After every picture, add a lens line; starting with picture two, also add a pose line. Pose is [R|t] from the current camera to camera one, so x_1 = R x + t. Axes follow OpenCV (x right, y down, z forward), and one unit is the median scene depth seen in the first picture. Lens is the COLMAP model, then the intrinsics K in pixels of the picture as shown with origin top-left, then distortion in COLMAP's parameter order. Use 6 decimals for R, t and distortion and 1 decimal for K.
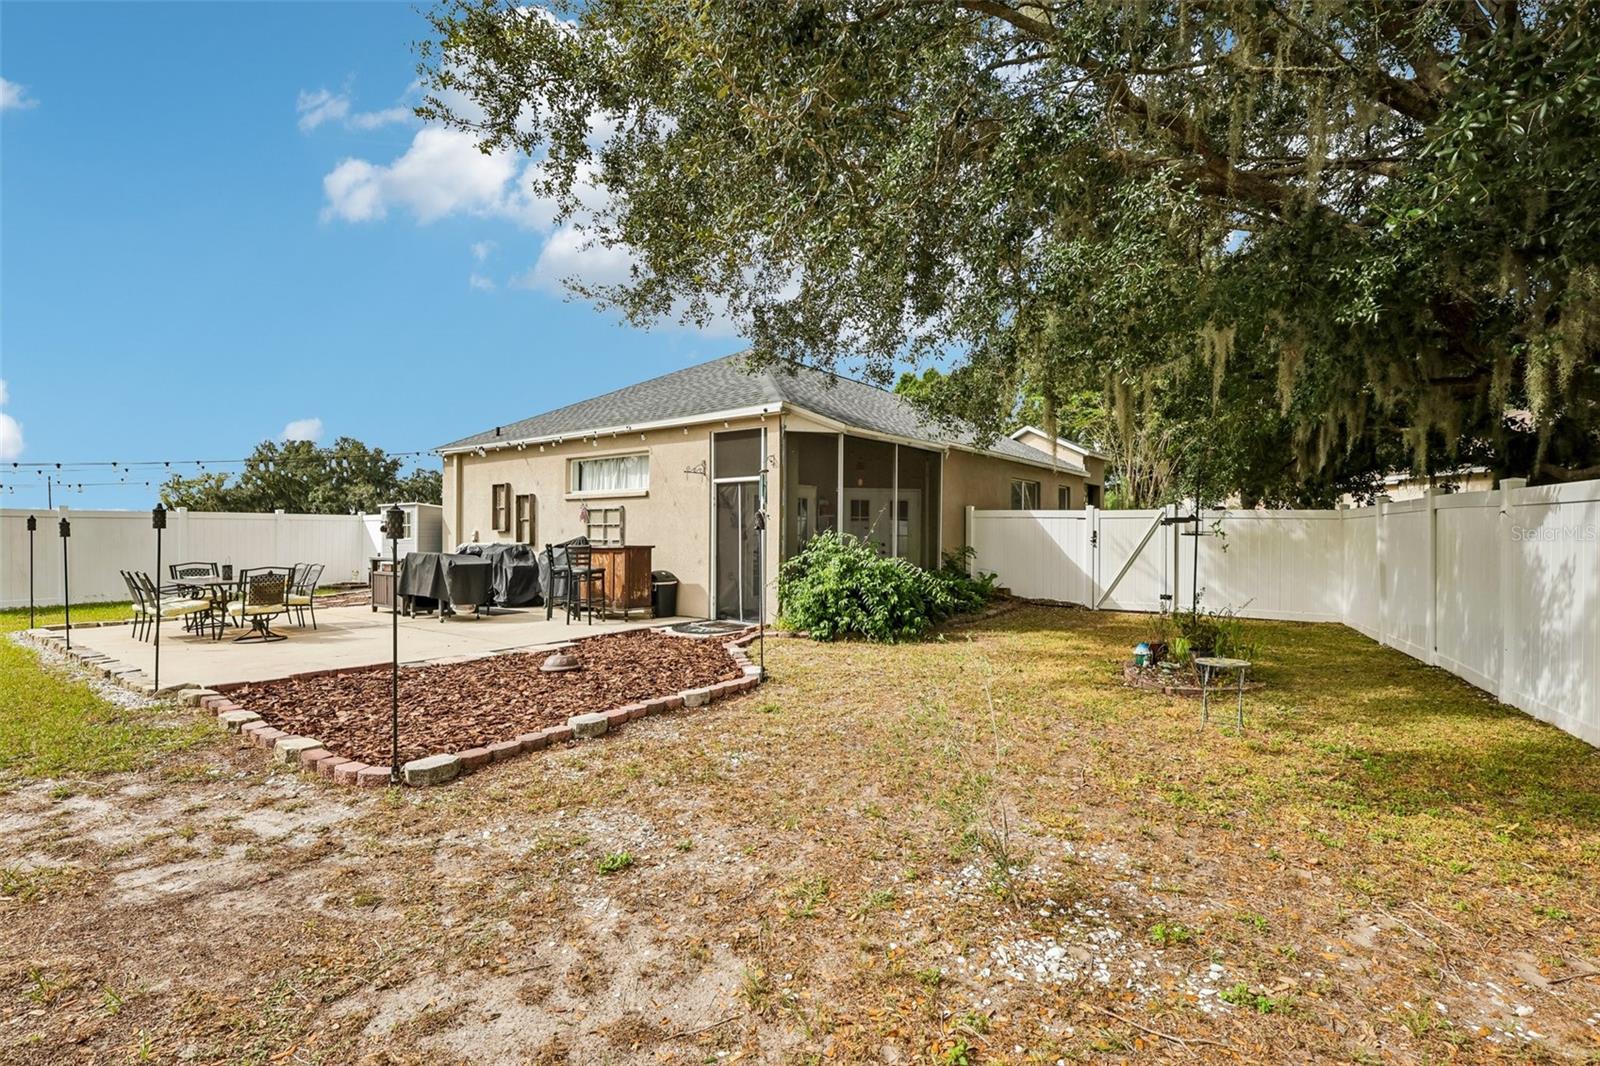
lens RADIAL K [[739.8, 0, 799.5], [0, 739.8, 533.6], [0, 0, 1]] dist [-0.002358, -0.000211]
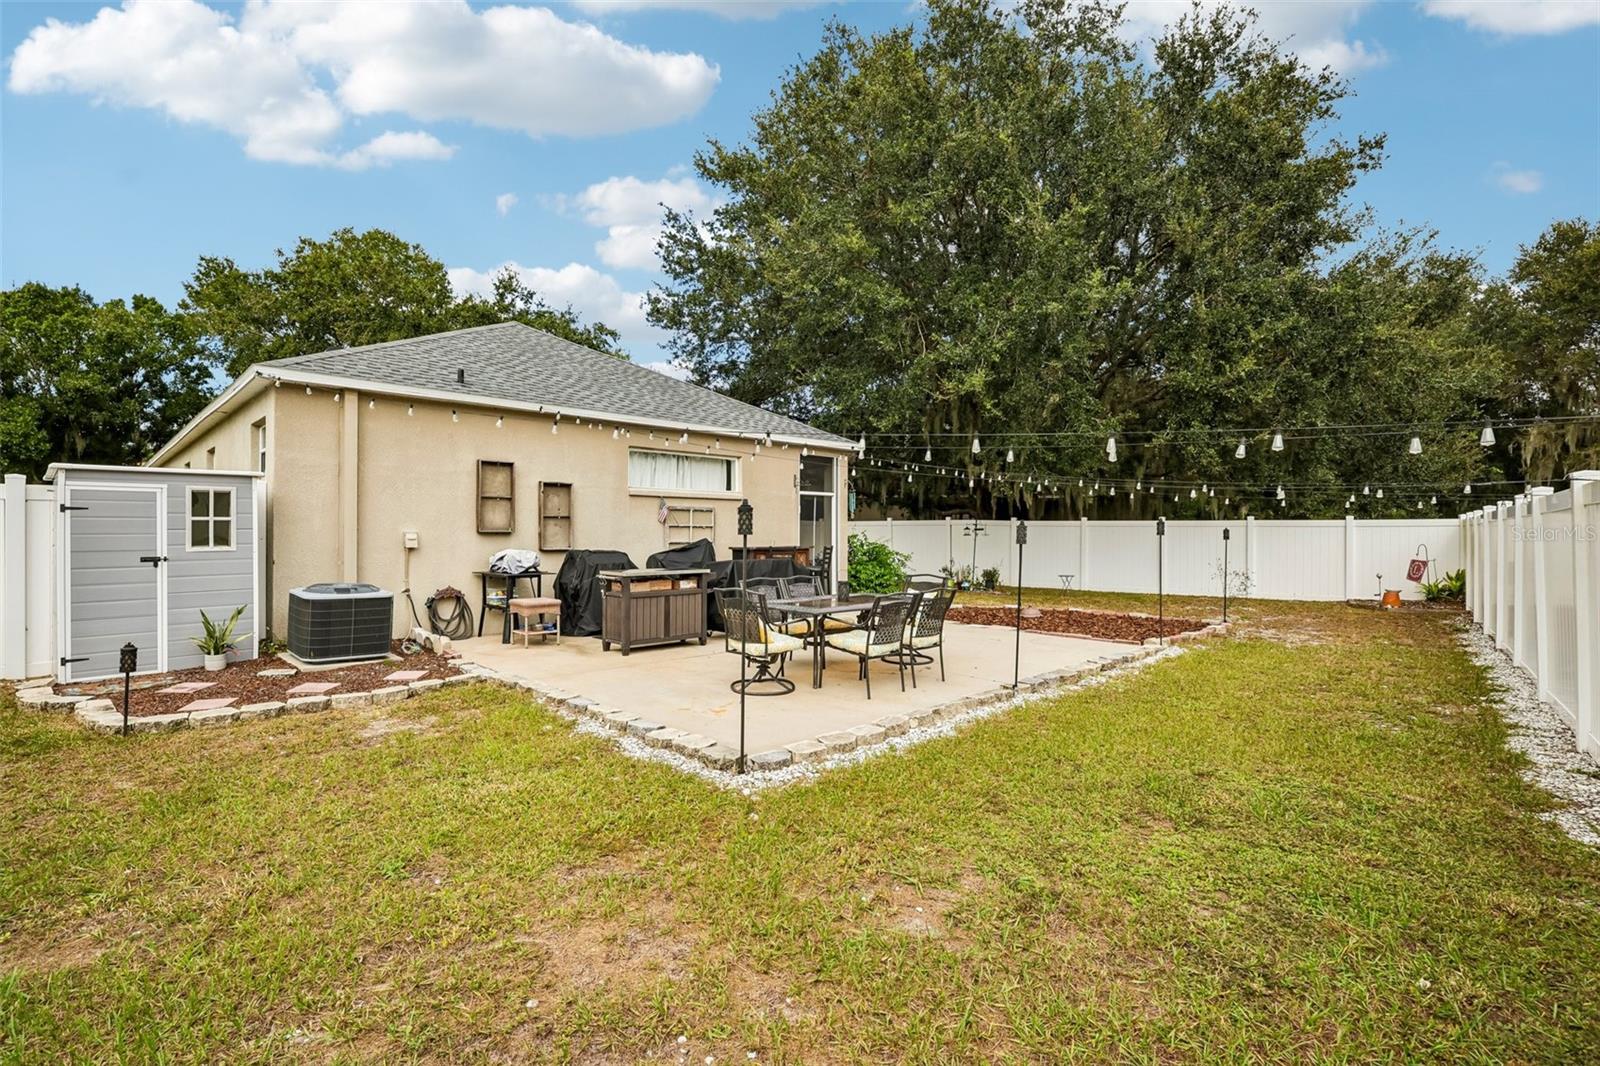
lens RADIAL K [[739.8, 0, 799.6], [0, 739.8, 534.2], [0, 0, 1]] dist [-0.002358, -0.000211]
pose [[0.130686, 0.001995, 0.991422, -1.312253], [0.003000, 0.999993, -0.002408, -0.001330], [-0.991419, 0.003289, 0.130679, 0.838717]]
